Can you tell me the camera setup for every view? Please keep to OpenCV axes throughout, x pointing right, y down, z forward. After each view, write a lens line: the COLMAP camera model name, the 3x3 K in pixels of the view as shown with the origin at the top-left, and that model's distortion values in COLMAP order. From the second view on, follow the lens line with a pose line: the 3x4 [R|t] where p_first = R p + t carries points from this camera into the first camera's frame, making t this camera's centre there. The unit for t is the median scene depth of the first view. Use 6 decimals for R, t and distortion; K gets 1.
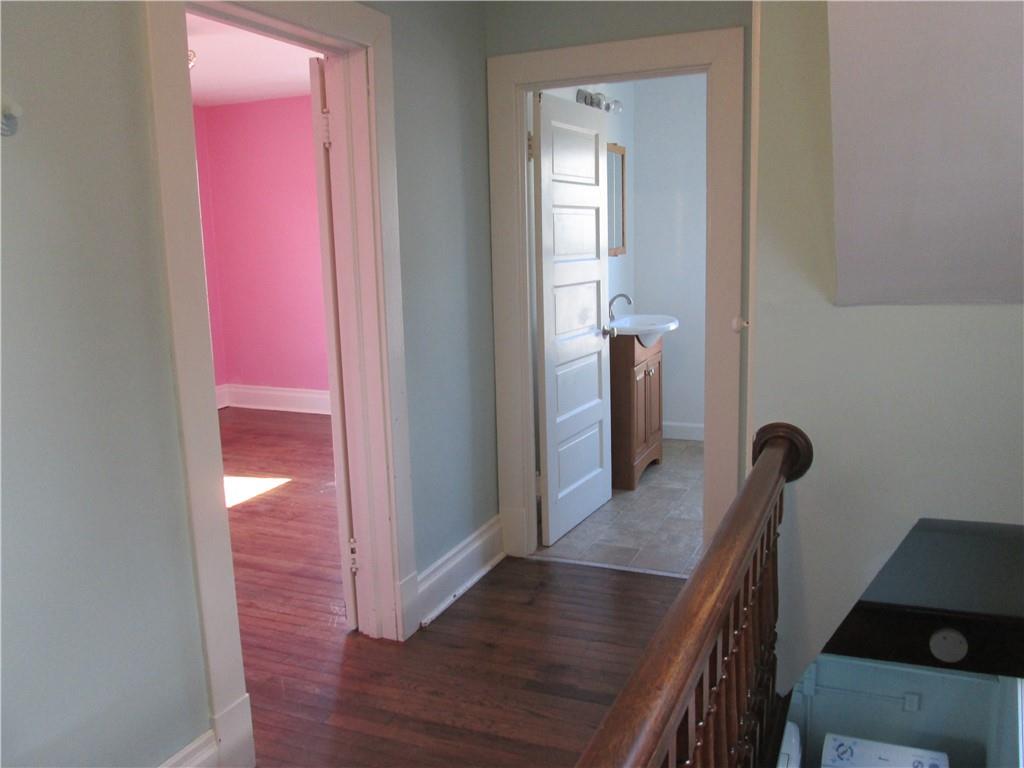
lens RADIAL K [[855.2, 0, 512.0], [0, 855.2, 384.0], [0, 0, 1]] dist [-0.004765, -0.002177]
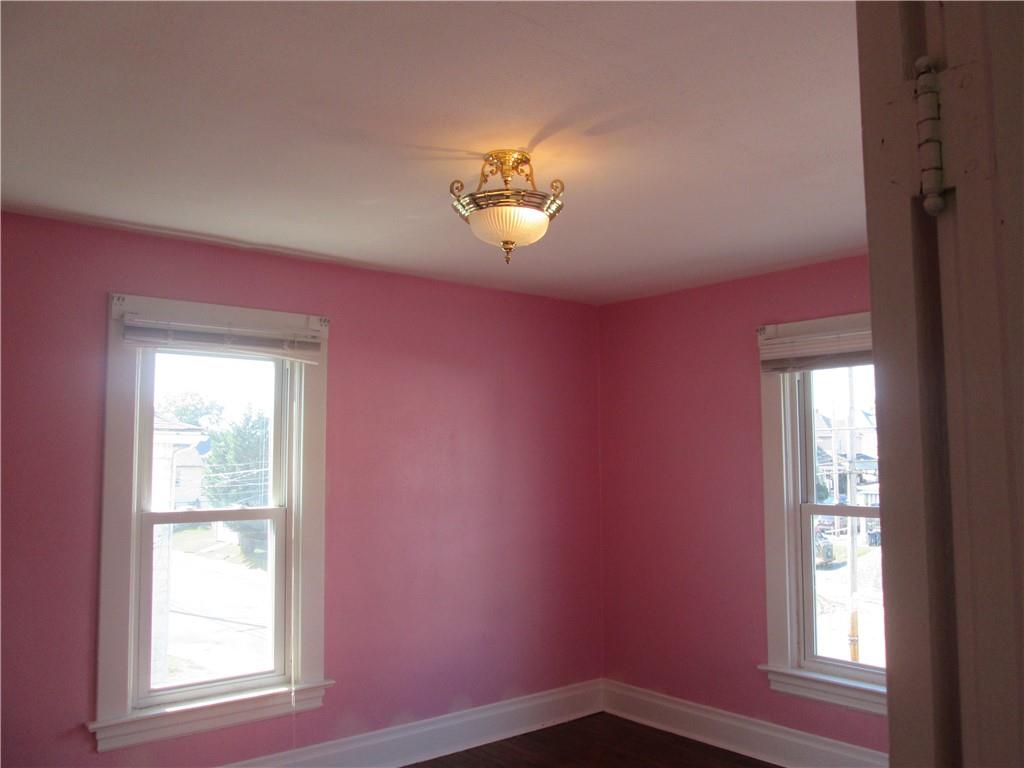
lens RADIAL K [[855.2, 0, 512.0], [0, 855.2, 384.0], [0, 0, 1]] dist [-0.004765, -0.002177]
pose [[0.895619, -0.017715, -0.444469, -0.216211], [-0.096529, 0.967656, -0.233077, -0.170808], [0.434222, 0.251652, 0.864941, 0.770922]]
